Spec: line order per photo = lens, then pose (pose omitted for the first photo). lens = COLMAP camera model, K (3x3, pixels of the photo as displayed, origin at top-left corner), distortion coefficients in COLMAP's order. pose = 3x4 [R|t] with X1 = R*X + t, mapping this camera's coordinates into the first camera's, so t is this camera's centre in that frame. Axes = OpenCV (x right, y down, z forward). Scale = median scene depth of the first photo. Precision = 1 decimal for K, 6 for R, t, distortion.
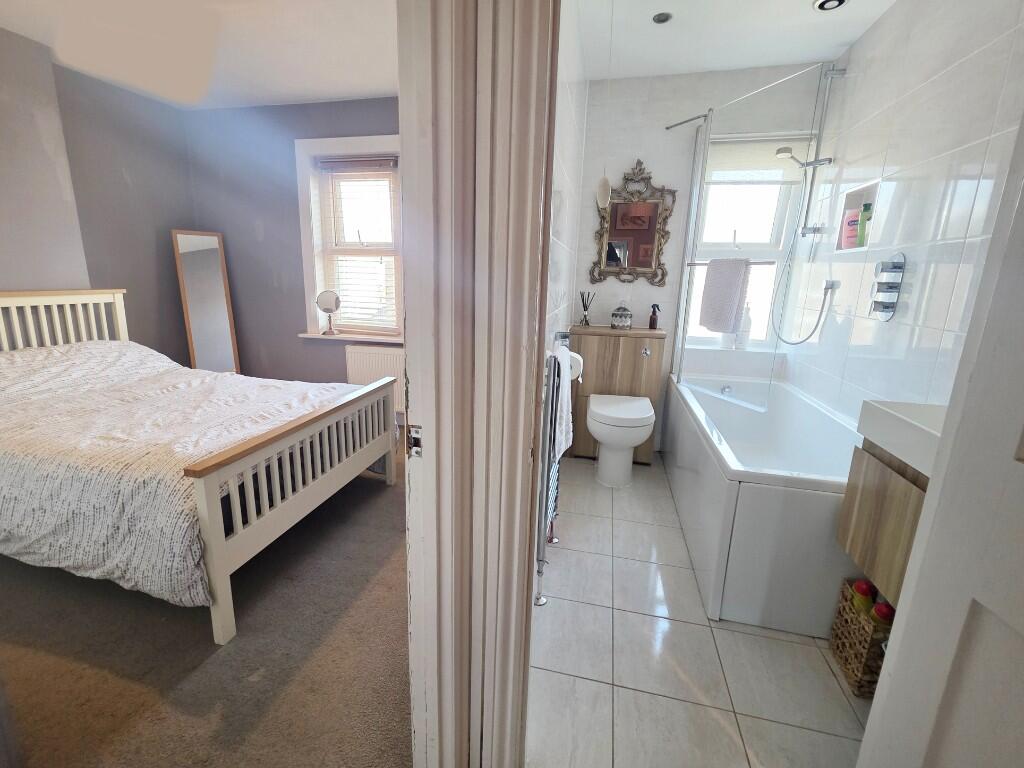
lens RADIAL K [[444.2, 0, 513.4], [0, 444.2, 389.8], [0, 0, 1]] dist [-0.006952, 0.000428]
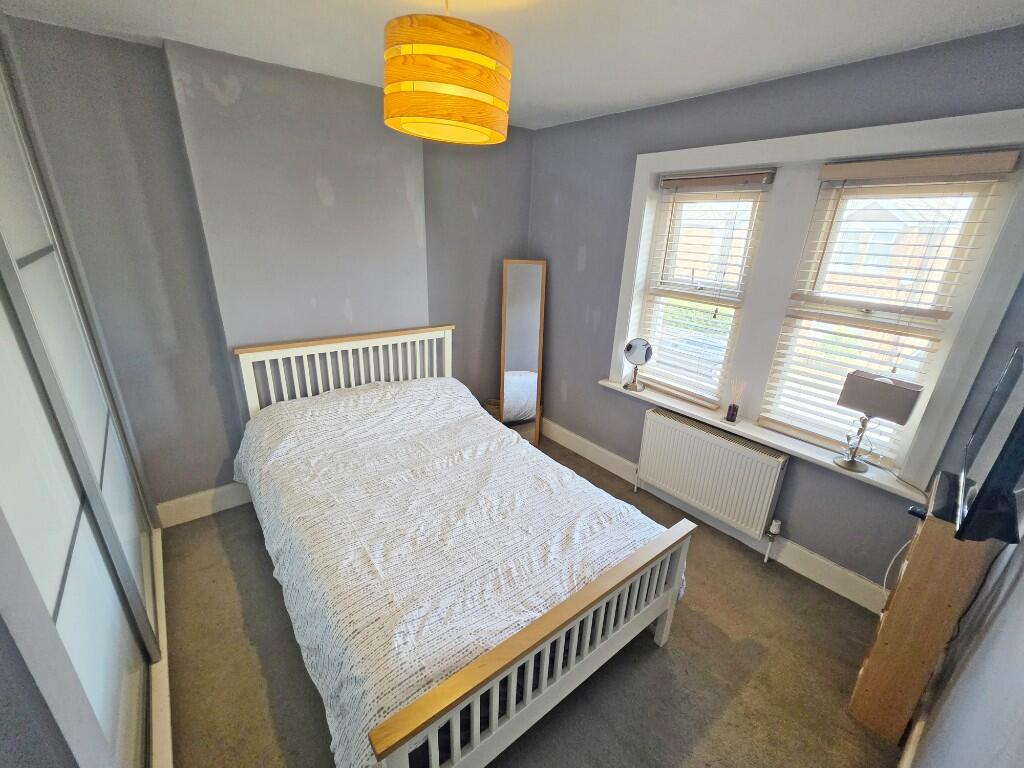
lens RADIAL K [[444.2, 0, 513.4], [0, 444.2, 389.8], [0, 0, 1]] dist [-0.006952, 0.000428]
pose [[0.770829, 0.215449, -0.599503, -0.090553], [-0.170708, 0.976514, 0.131447, -0.207560], [0.613744, 0.001017, 0.789504, 0.218438]]
